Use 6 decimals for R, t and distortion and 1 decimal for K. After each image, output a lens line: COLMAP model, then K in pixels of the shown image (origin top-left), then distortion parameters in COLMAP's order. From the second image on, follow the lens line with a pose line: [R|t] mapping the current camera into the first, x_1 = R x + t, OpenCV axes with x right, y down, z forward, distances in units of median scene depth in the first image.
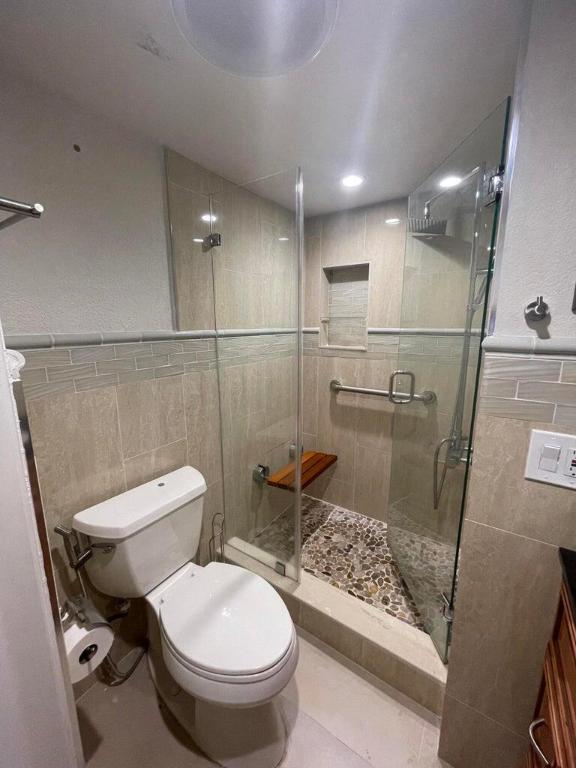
lens RADIAL K [[309.9, 0, 288.1], [0, 309.9, 381.0], [0, 0, 1]] dist [-0.004121, -0.000041]
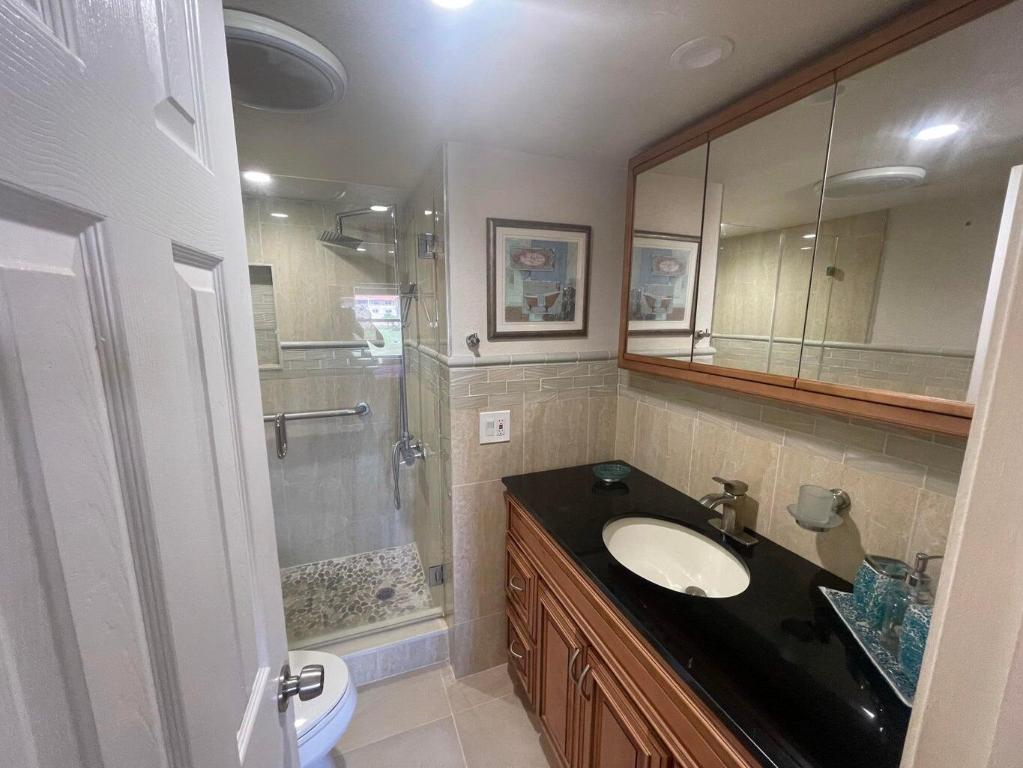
lens RADIAL K [[413.0, 0, 509.2], [0, 413.0, 384.2], [0, 0, 1]] dist [-0.002079, 0.000488]
pose [[0.567658, -0.135808, 0.811986, -0.366926], [0.147109, 0.987159, 0.062262, -0.043993], [-0.810014, 0.084107, 0.580347, -0.165084]]
